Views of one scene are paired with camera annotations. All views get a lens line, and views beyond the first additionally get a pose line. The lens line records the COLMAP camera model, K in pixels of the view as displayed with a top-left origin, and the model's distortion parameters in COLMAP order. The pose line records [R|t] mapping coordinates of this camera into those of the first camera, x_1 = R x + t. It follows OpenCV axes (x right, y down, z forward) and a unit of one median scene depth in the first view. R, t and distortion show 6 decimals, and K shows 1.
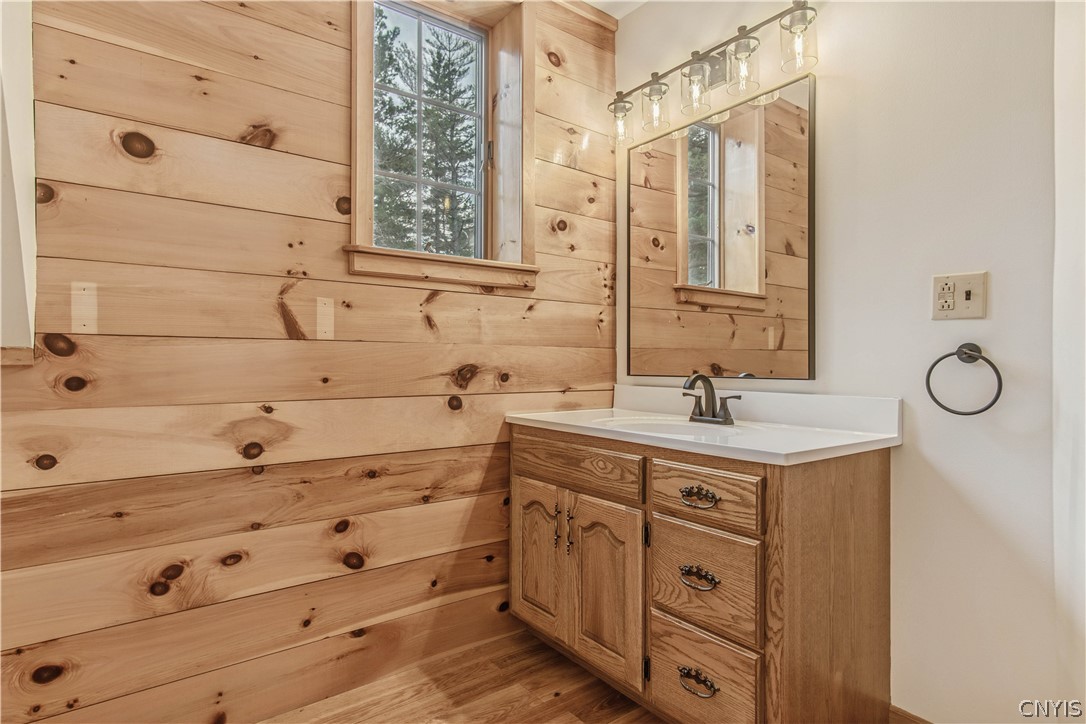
lens RADIAL K [[578.4, 0, 544.0], [0, 578.4, 360.0], [0, 0, 1]] dist [0.004005, 0.002464]
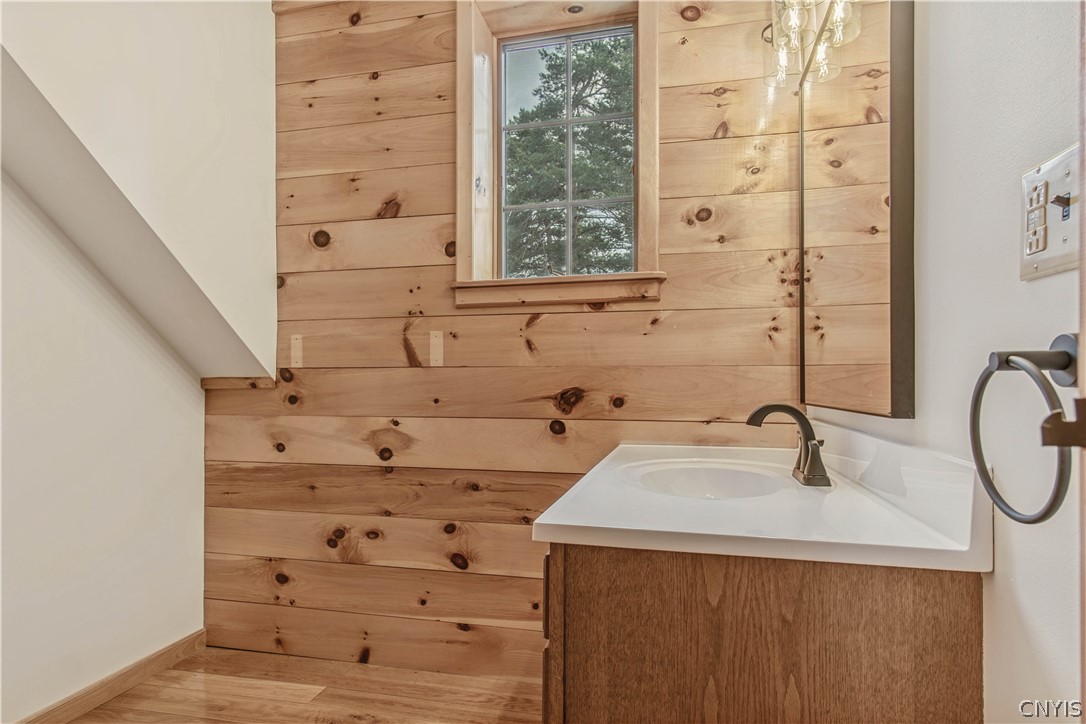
lens RADIAL K [[578.4, 0, 550.5], [0, 578.4, 382.7], [0, 0, 1]] dist [0.004005, 0.002464]
pose [[0.637304, -0.006542, -0.770585, 0.698509], [0.004115, 0.999979, -0.005086, 0.004890], [0.770602, 0.000070, 0.637317, 0.442659]]
